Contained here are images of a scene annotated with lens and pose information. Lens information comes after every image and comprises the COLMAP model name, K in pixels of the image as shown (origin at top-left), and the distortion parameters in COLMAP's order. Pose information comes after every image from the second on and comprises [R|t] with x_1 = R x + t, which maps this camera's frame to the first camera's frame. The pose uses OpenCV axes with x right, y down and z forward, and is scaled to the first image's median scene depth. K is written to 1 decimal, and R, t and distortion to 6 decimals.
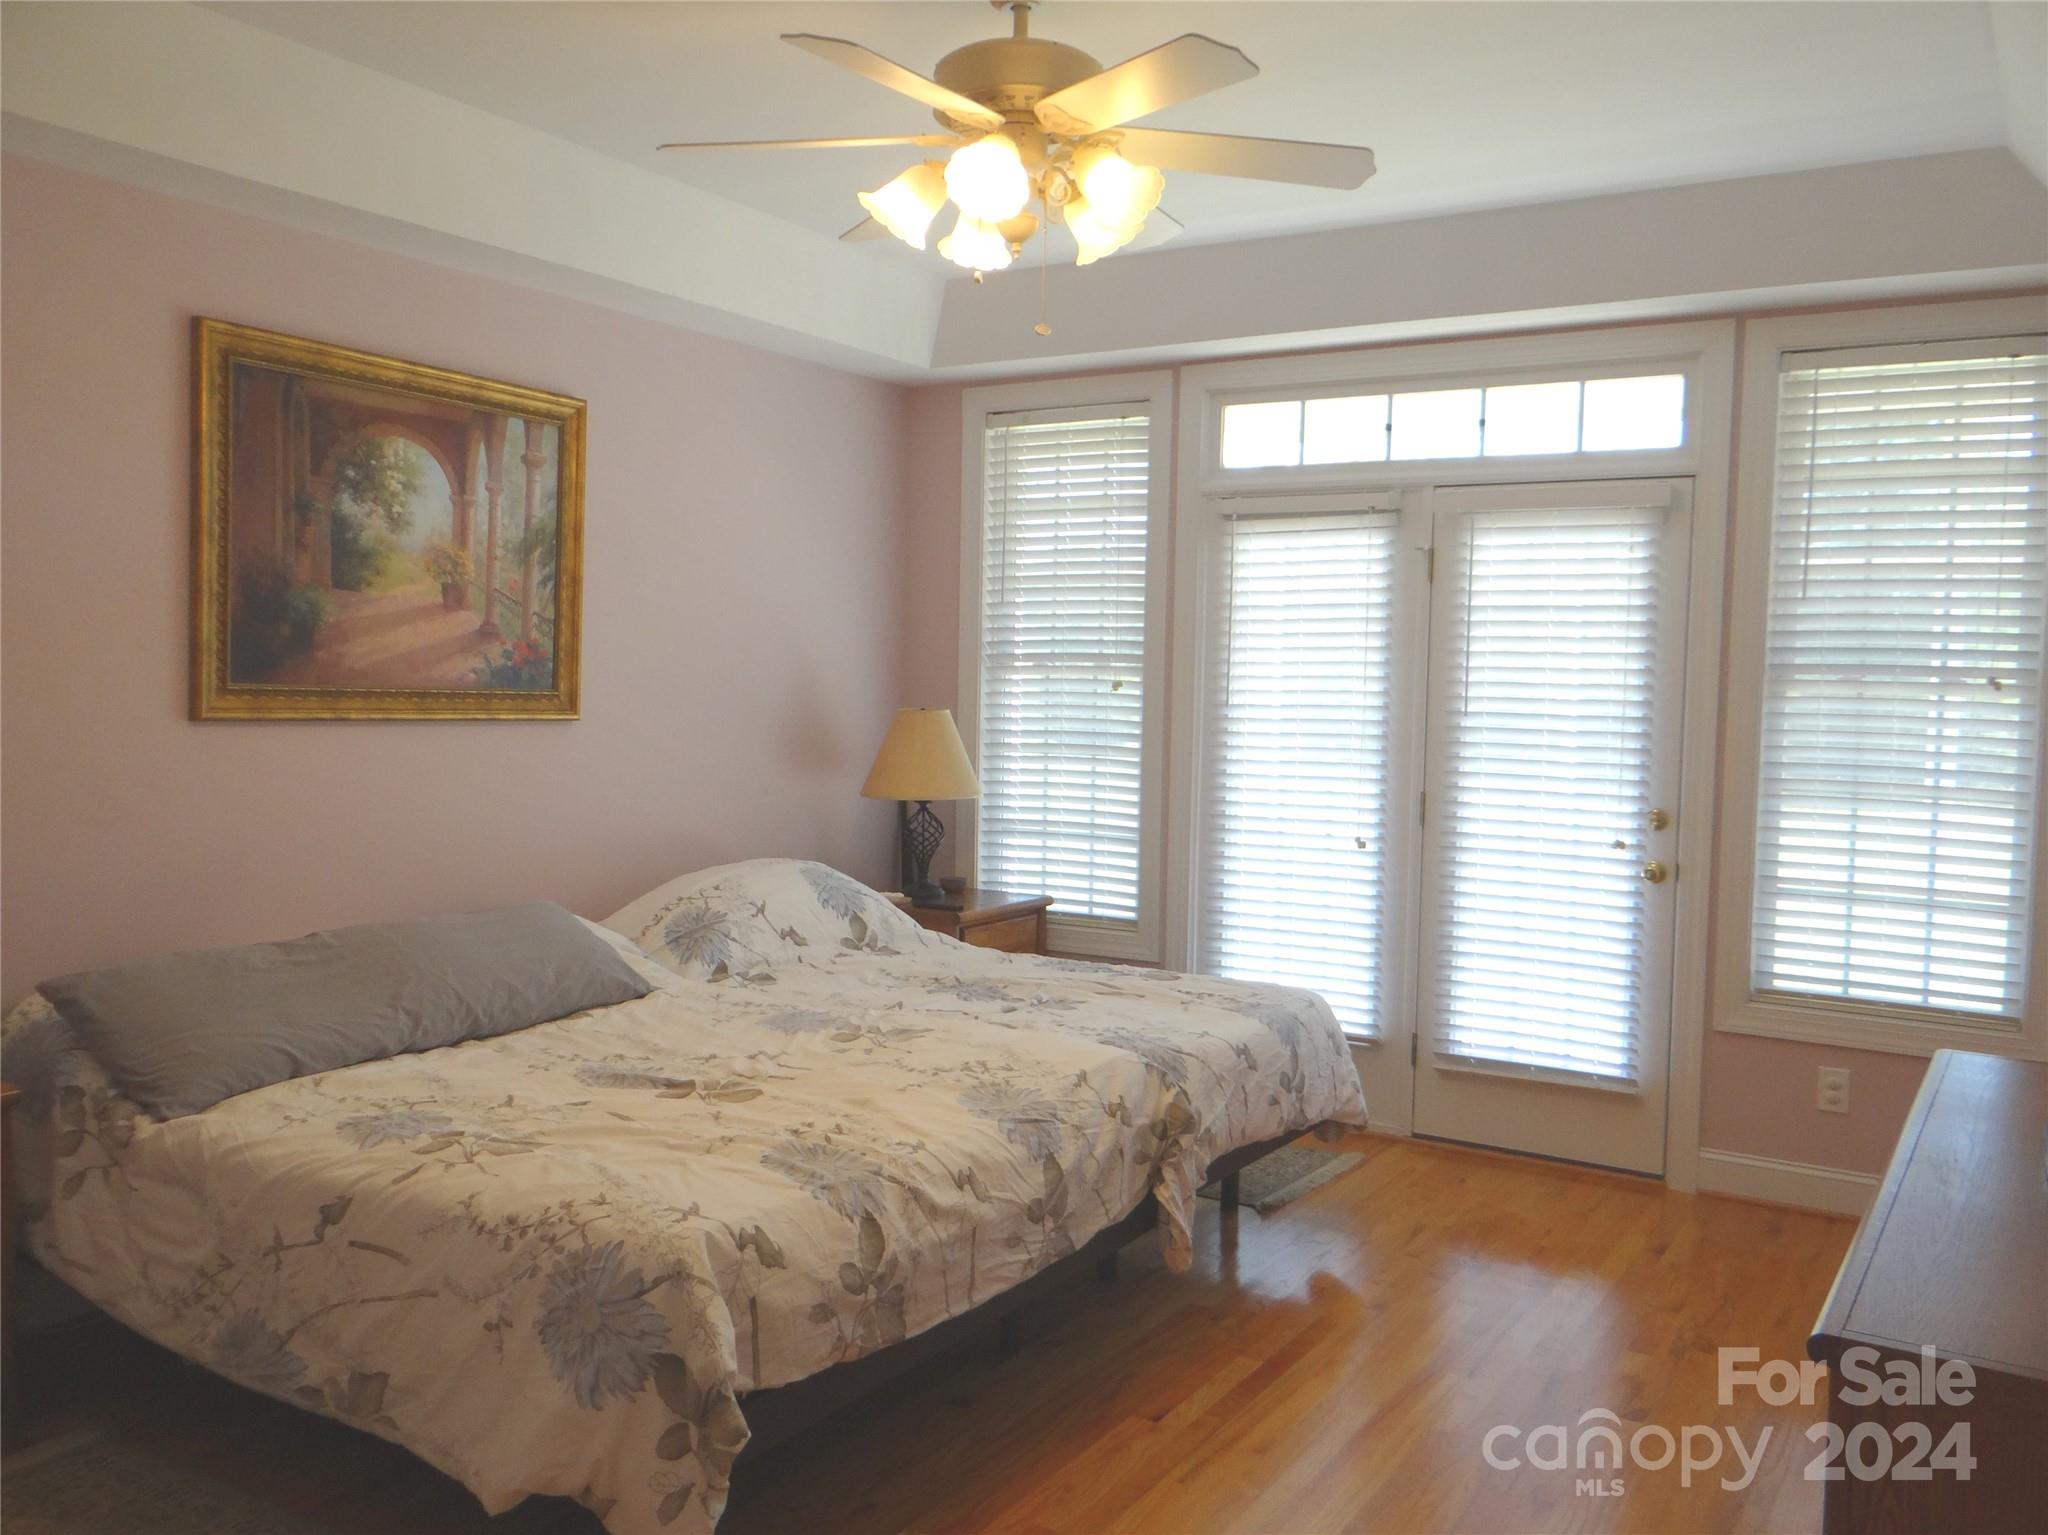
lens RADIAL K [[1628.0, 0, 1021.6], [0, 1628.0, 781.9], [0, 0, 1]] dist [-0.003612, 0.012153]
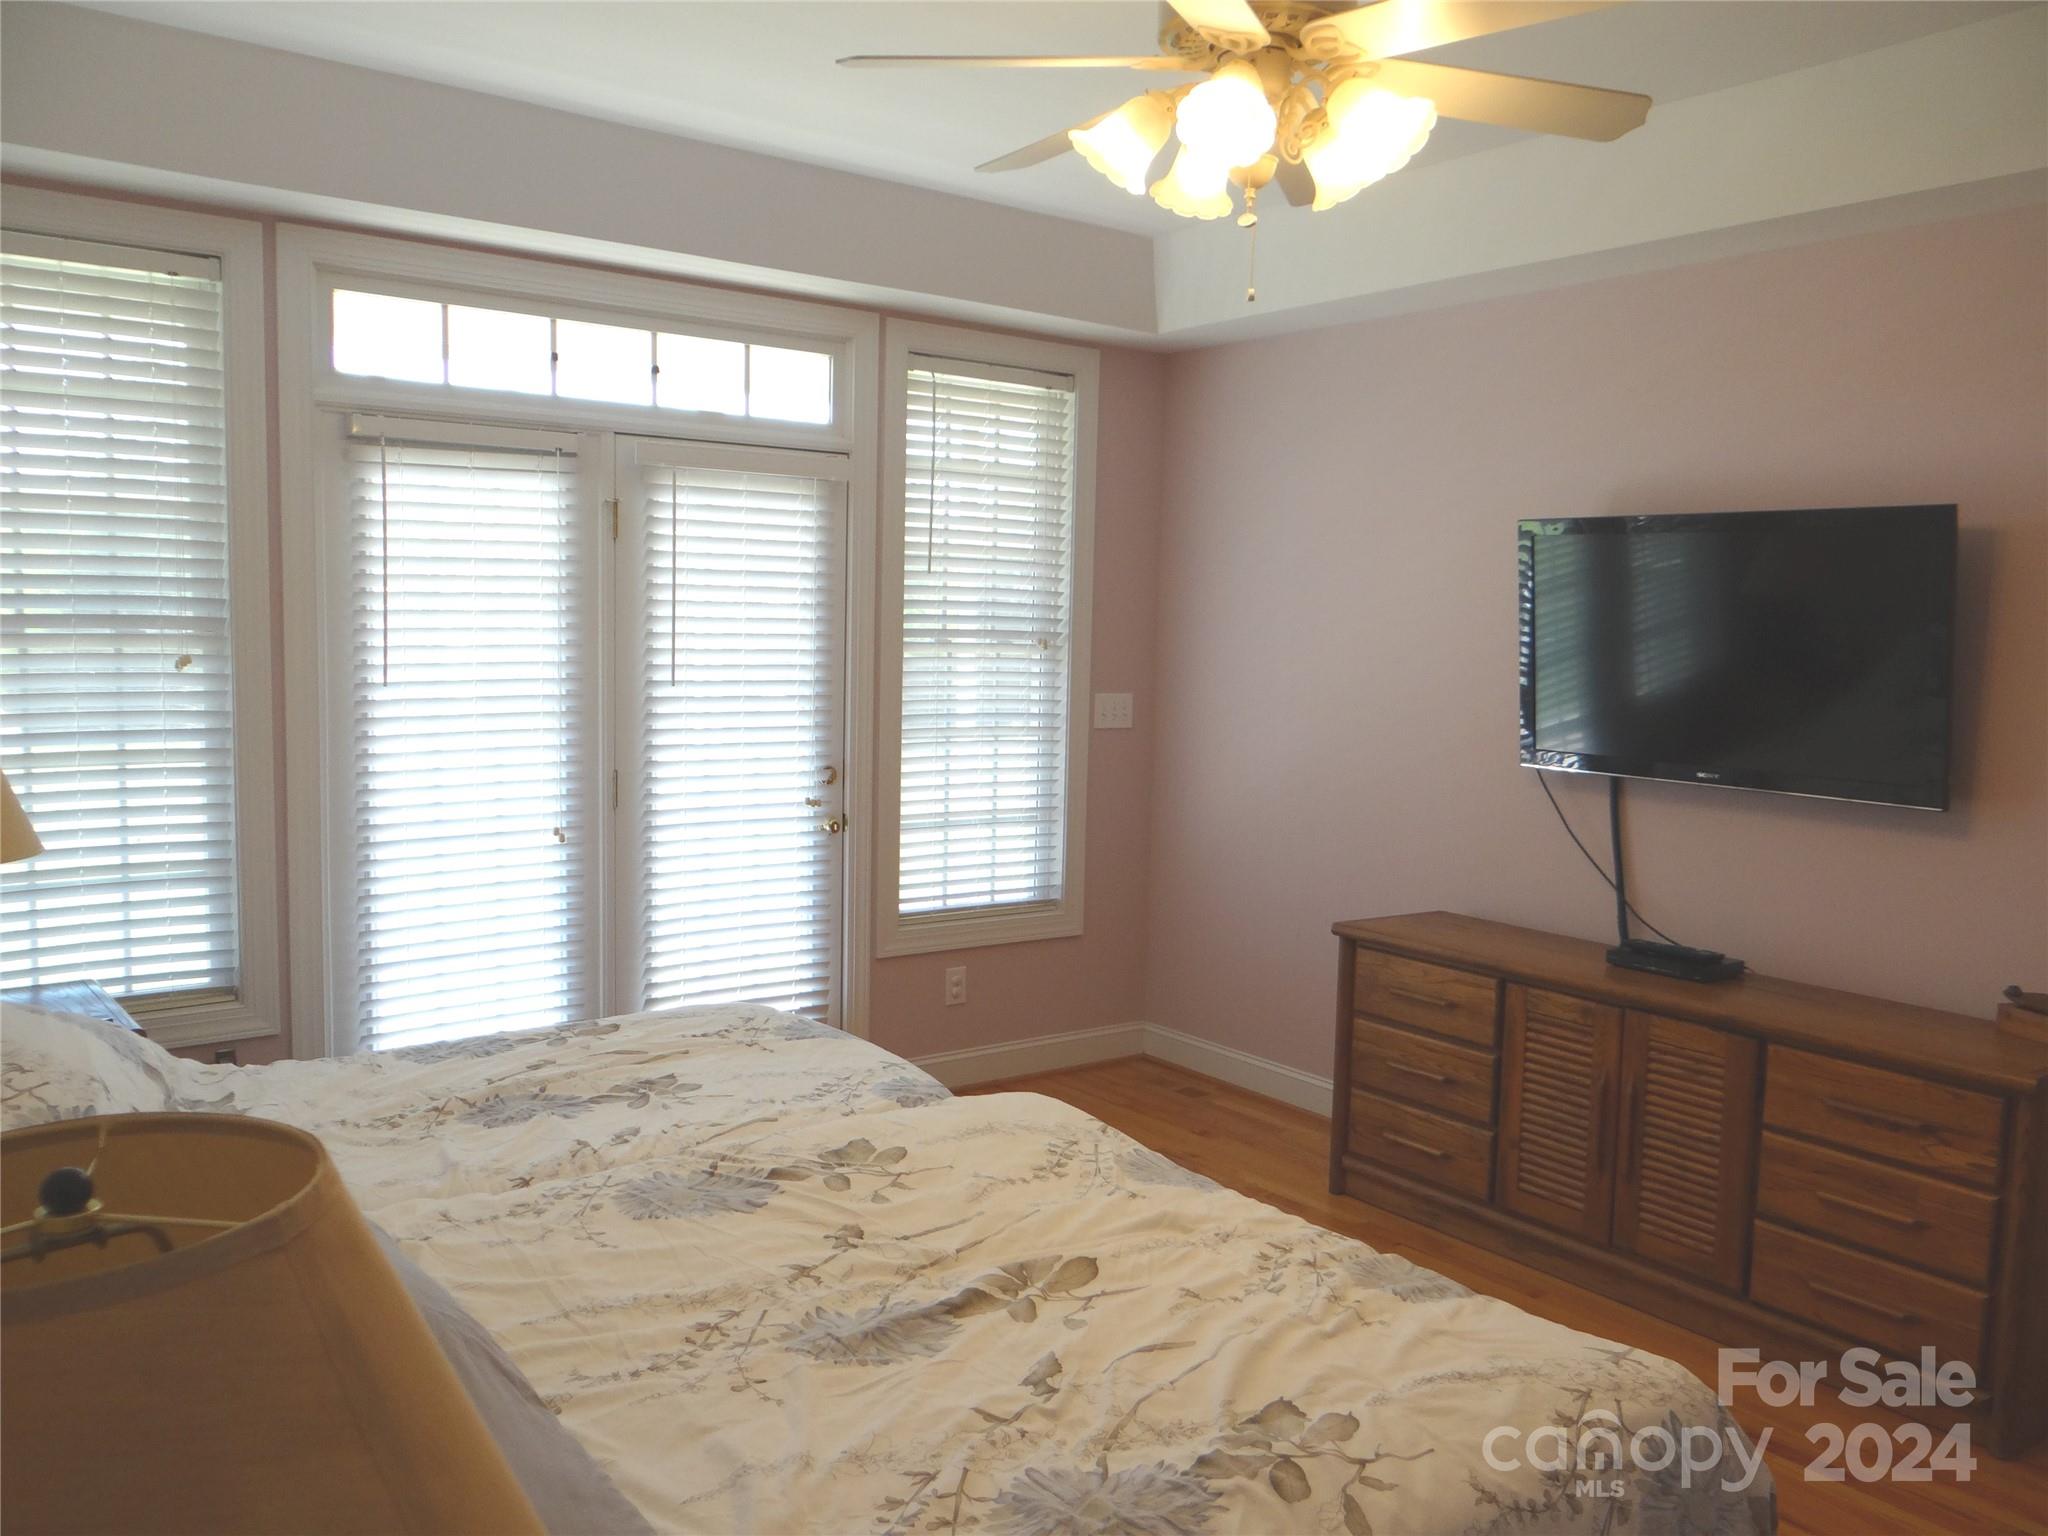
lens RADIAL K [[1628.0, 0, 1041.6], [0, 1628.0, 755.9], [0, 0, 1]] dist [-0.003612, 0.012153]
pose [[0.372357, -0.091328, 0.923585, -0.532976], [0.049260, 0.995689, 0.078598, -0.065564], [-0.926782, 0.016230, 0.375250, 0.467177]]
